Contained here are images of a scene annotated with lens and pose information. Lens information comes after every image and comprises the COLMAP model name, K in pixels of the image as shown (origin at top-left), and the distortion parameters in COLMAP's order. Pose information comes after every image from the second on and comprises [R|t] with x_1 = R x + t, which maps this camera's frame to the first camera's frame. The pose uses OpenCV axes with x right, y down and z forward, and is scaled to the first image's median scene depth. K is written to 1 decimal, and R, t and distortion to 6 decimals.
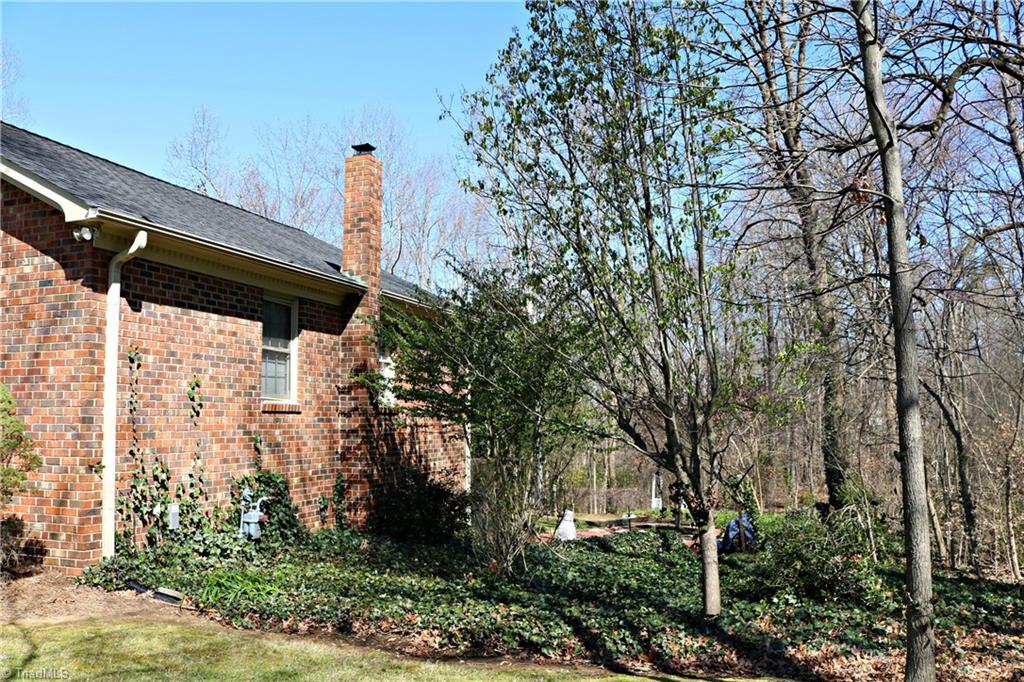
lens RADIAL K [[867.1, 0, 513.3], [0, 867.1, 355.2], [0, 0, 1]] dist [-0.157700, 0.132324]
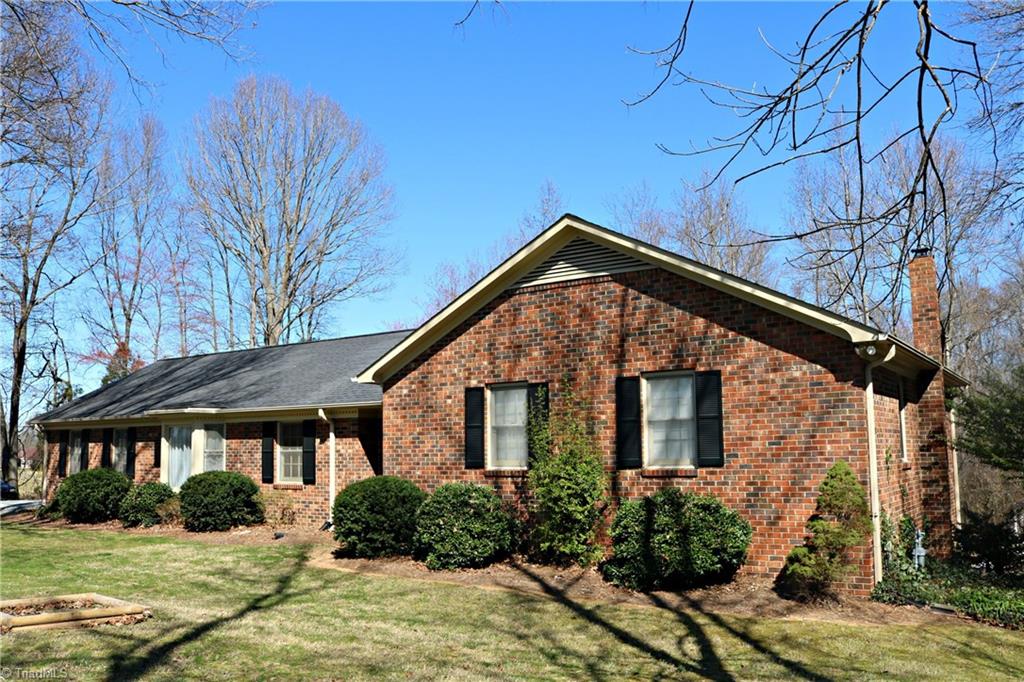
lens RADIAL K [[867.1, 0, 513.3], [0, 867.1, 355.2], [0, 0, 1]] dist [-0.157700, 0.132324]
pose [[0.964976, -0.041058, -0.259104, -0.664021], [0.030371, 0.998520, -0.045115, -0.083946], [0.260573, 0.035666, 0.964795, -0.484136]]
